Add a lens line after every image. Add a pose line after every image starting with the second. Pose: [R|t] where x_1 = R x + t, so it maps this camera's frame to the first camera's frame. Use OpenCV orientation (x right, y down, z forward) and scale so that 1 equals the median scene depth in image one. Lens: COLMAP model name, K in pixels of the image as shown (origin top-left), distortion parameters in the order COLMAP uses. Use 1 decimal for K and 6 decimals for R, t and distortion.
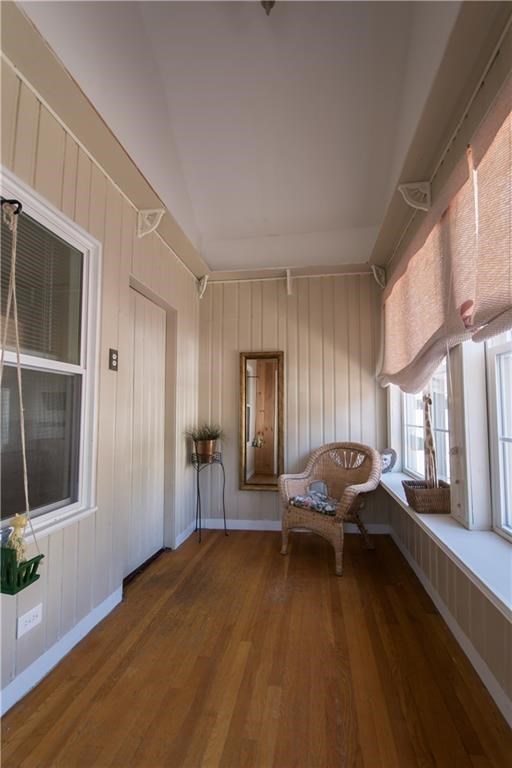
lens RADIAL K [[353.1, 0, 260.7], [0, 353.1, 386.6], [0, 0, 1]] dist [-0.002722, -0.000962]
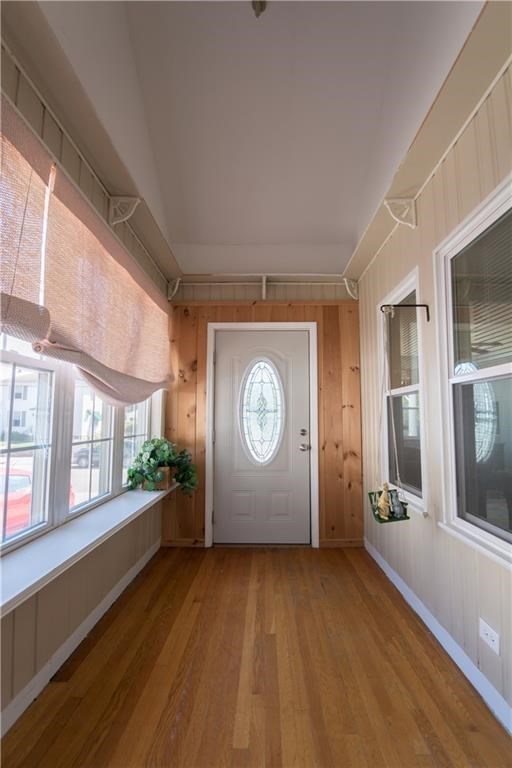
lens RADIAL K [[353.1, 0, 262.0], [0, 353.1, 389.2], [0, 0, 1]] dist [-0.002722, -0.000962]
pose [[-0.990240, -0.014558, -0.138611, 0.127354], [0.008040, 0.986907, -0.161090, 0.142684], [0.139141, -0.160632, -0.977158, 2.093643]]
